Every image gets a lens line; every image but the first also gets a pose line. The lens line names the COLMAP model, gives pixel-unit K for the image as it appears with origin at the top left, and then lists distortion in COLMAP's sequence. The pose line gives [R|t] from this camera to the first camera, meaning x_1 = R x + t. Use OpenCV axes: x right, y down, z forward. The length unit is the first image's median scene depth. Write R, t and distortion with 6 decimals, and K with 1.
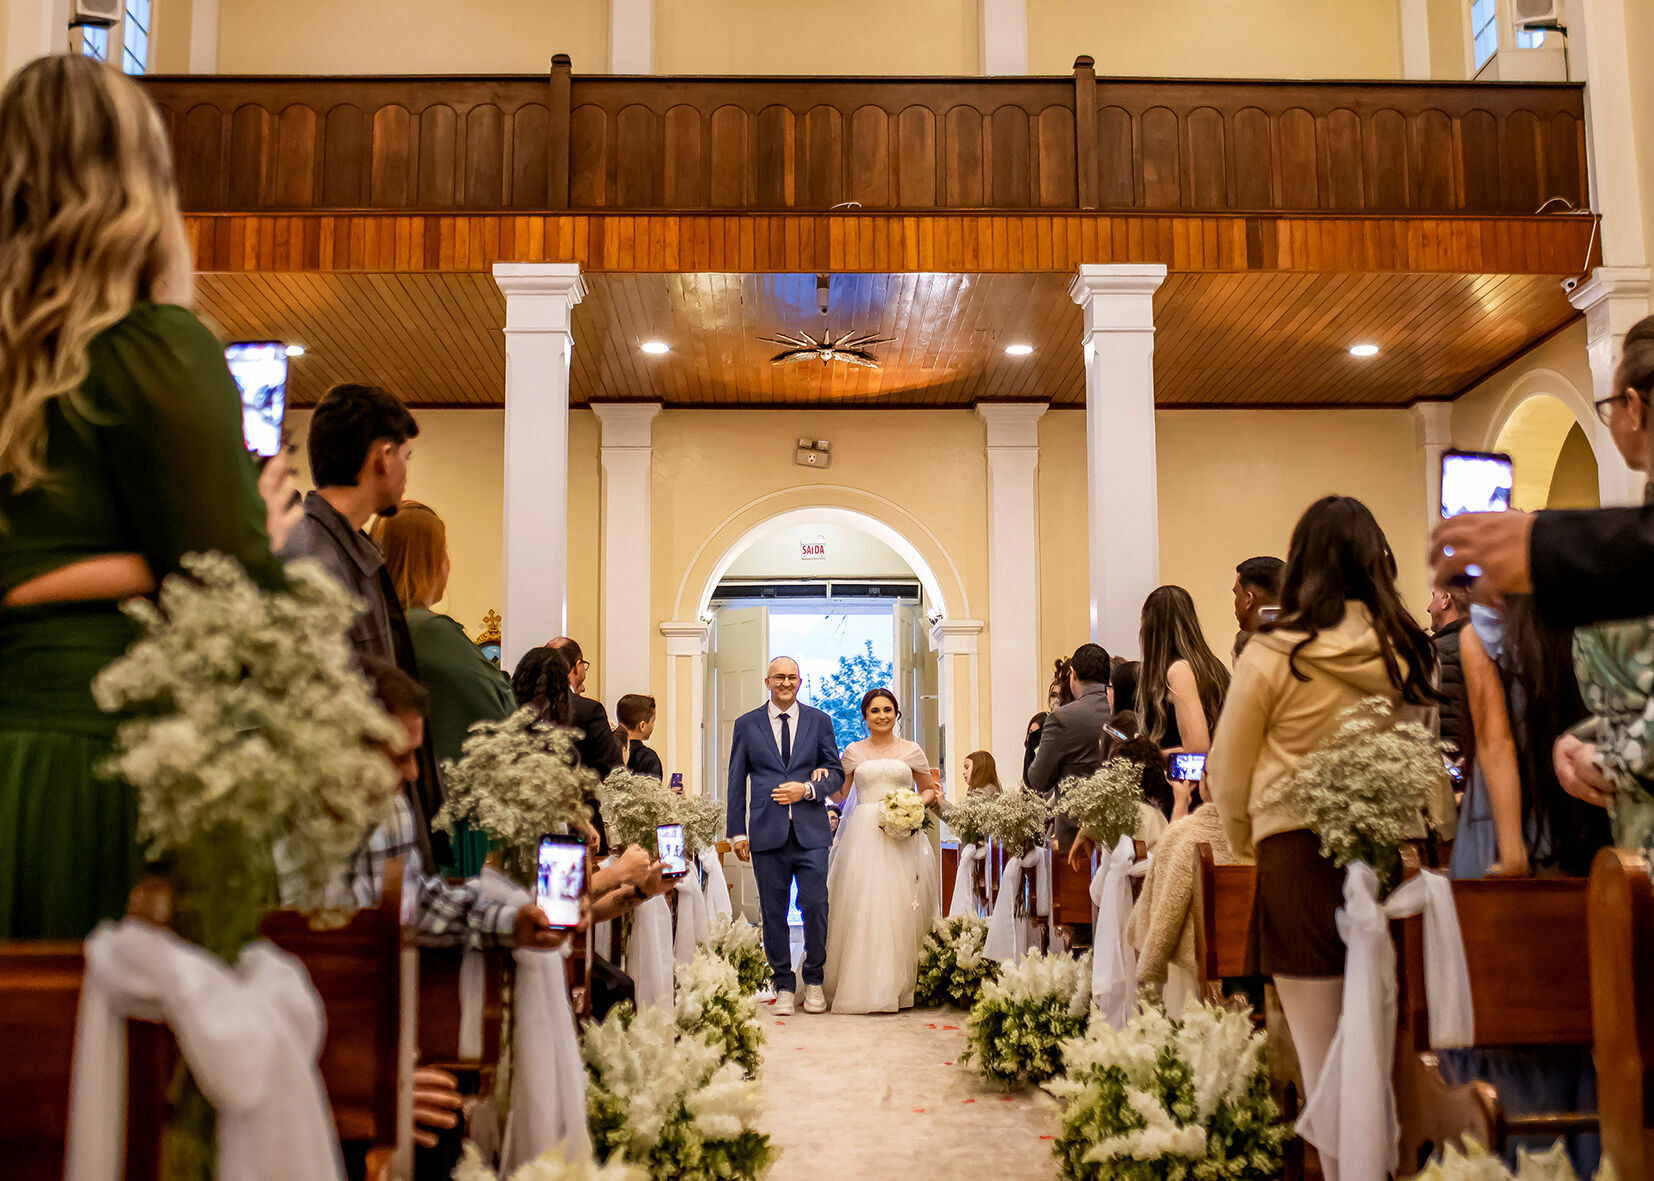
lens RADIAL K [[2157.6, 0, 828.1], [0, 2157.6, 506.1], [0, 0, 1]] dist [-0.124214, 0.701839]
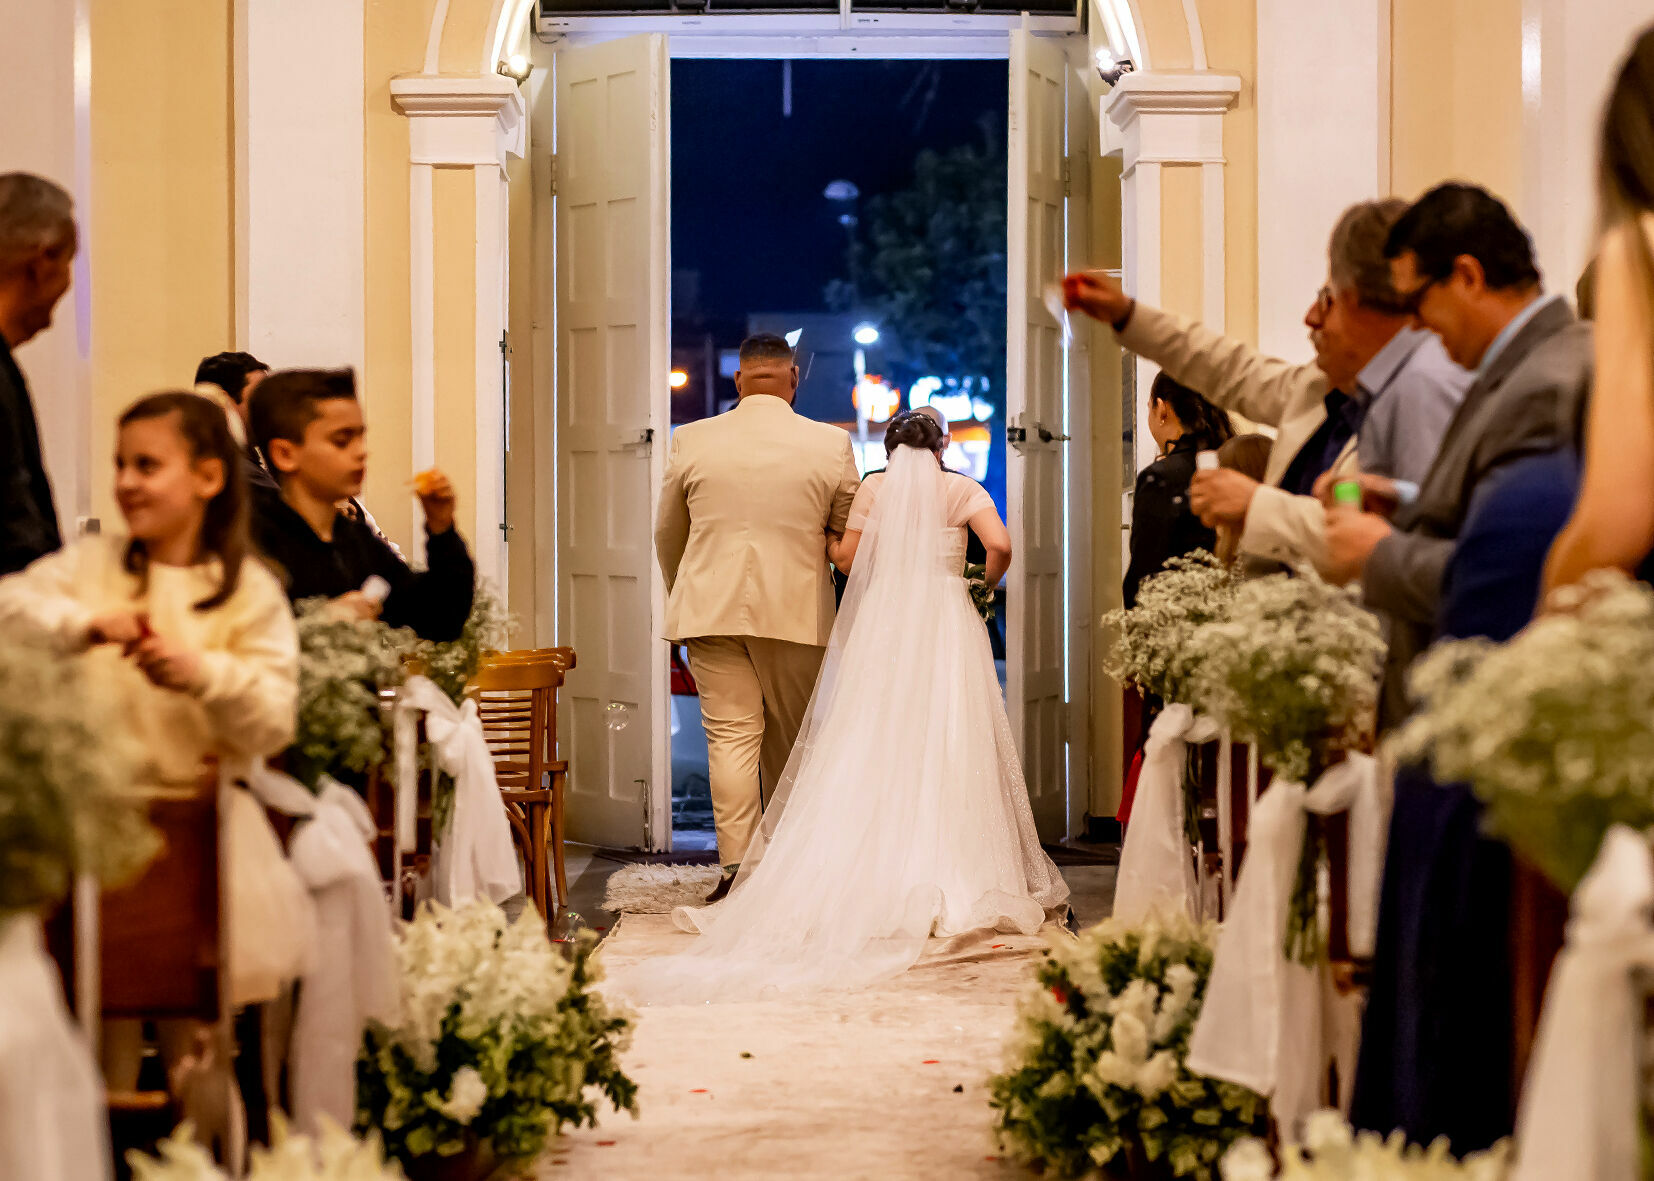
lens RADIAL K [[4606.3, 0, 827.0], [0, 4606.3, 590.5], [0, 0, 1]] dist [-0.007871, 0.050622]
pose [[0.999589, 0.005435, -0.028158, 0.056761], [-0.000647, 0.985904, 0.167309, 0.017136], [0.028671, -0.167222, 0.985502, 0.464376]]
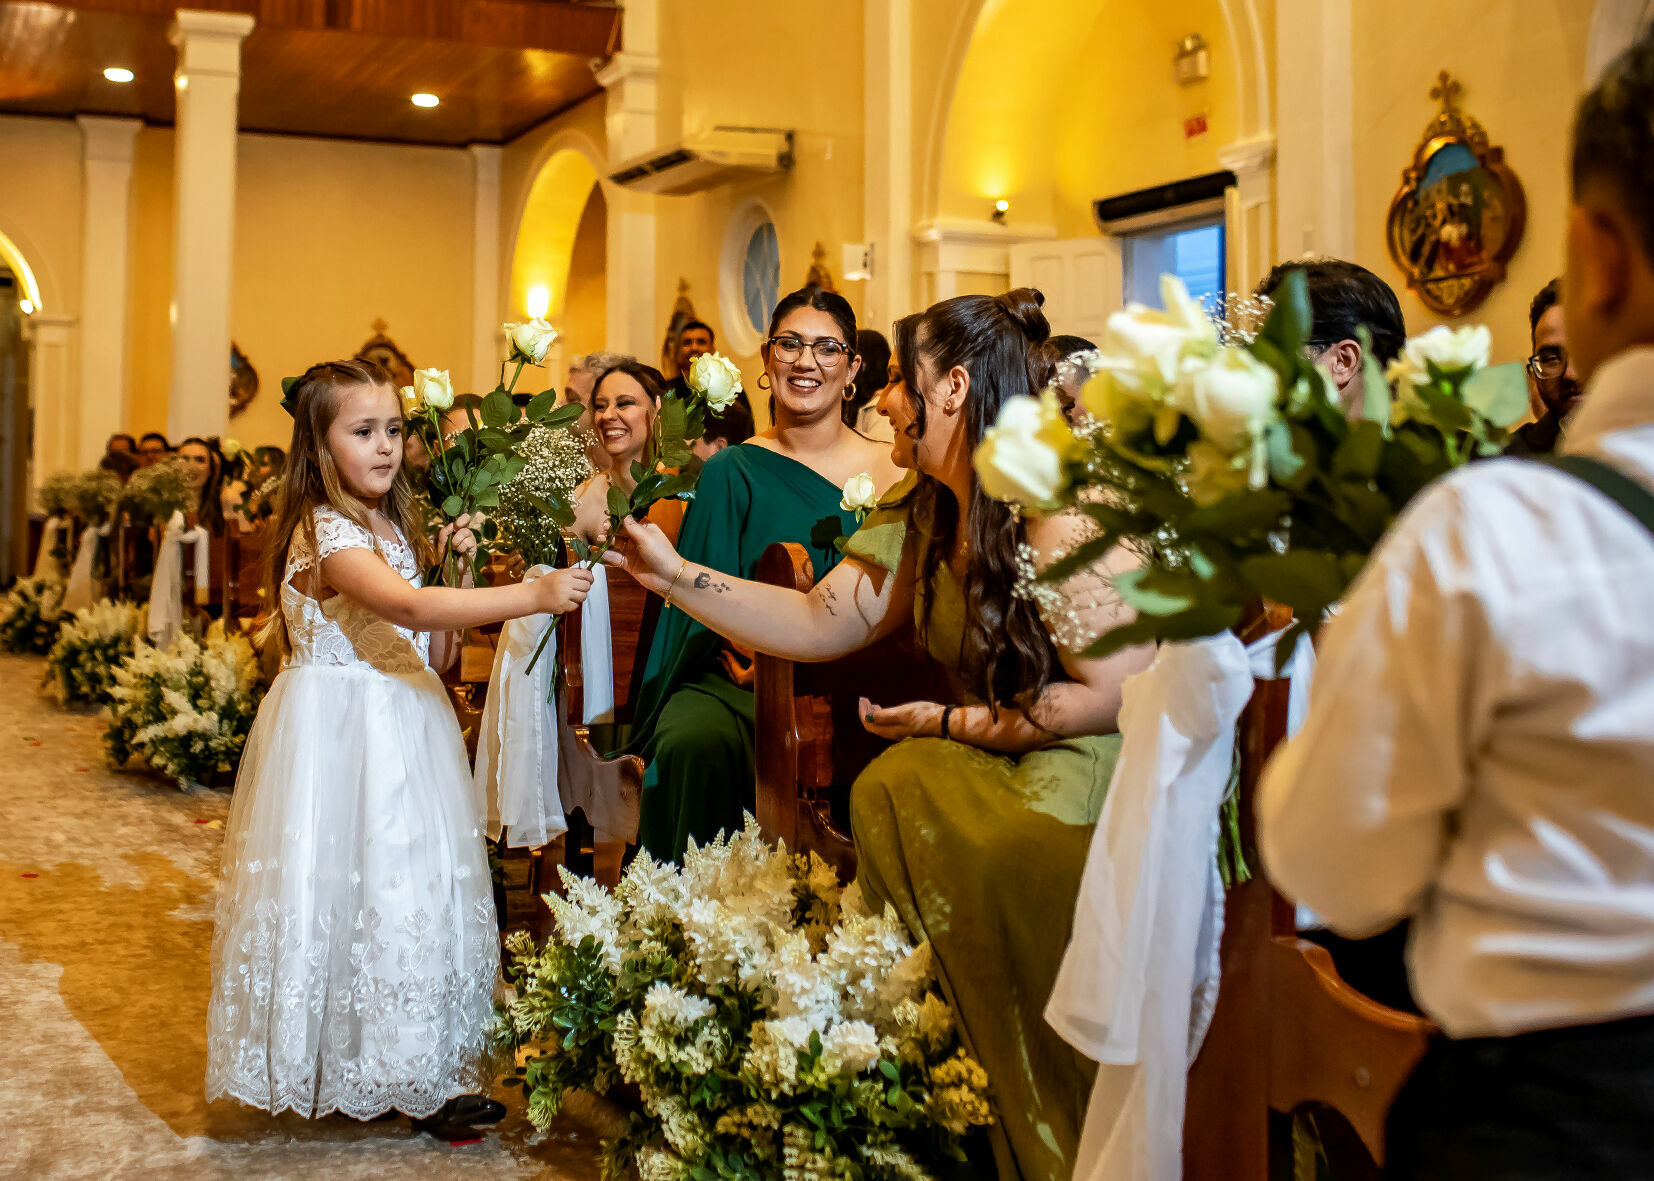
lens RADIAL K [[2225.8, 0, 824.8], [0, 2225.8, 537.9], [0, 0, 1]] dist [-0.128323, 0.019341]
pose [[0.919383, 0.019780, 0.392866, -0.030432], [-0.082979, 0.986013, 0.144545, -0.068779], [-0.384512, -0.165492, 0.908165, -0.443616]]
